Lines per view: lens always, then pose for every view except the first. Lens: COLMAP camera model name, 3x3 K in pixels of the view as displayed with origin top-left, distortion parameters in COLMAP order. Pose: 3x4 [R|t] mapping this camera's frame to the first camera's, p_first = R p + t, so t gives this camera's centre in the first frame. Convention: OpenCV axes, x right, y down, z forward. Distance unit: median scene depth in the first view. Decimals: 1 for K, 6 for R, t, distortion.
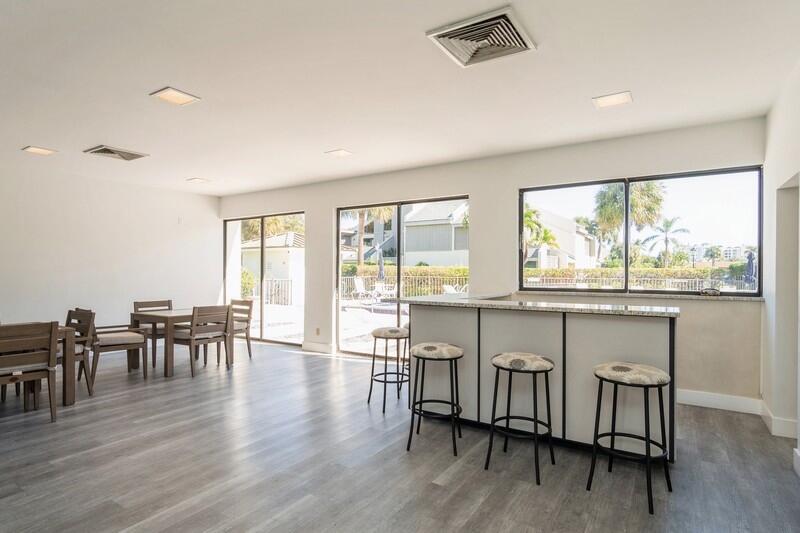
lens RADIAL K [[430.2, 0, 400.0], [0, 430.2, 266.5], [0, 0, 1]] dist [0.001144, 0.000202]
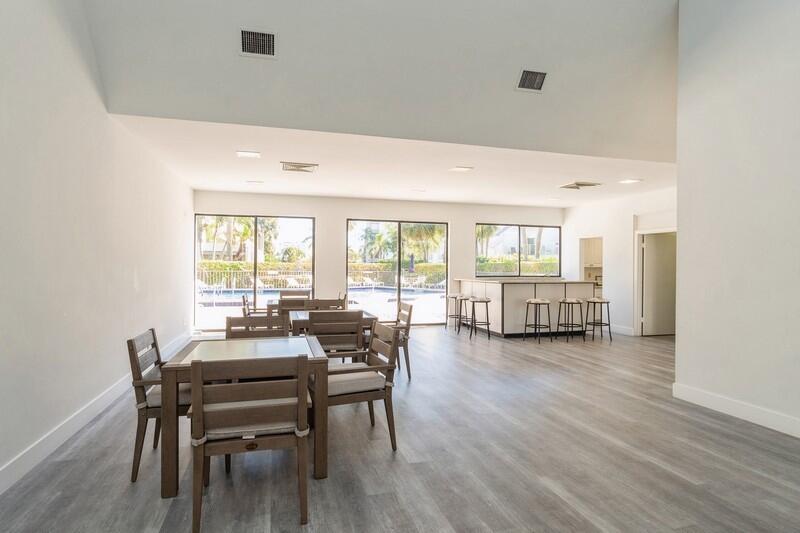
lens RADIAL K [[430.2, 0, 400.0], [0, 430.2, 266.5], [0, 0, 1]] dist [0.001144, 0.000202]
pose [[0.649373, -0.001348, 0.760469, -0.907772], [-0.011020, 0.999877, 0.011182, -0.004647], [-0.760391, -0.015642, 0.649278, 0.021350]]
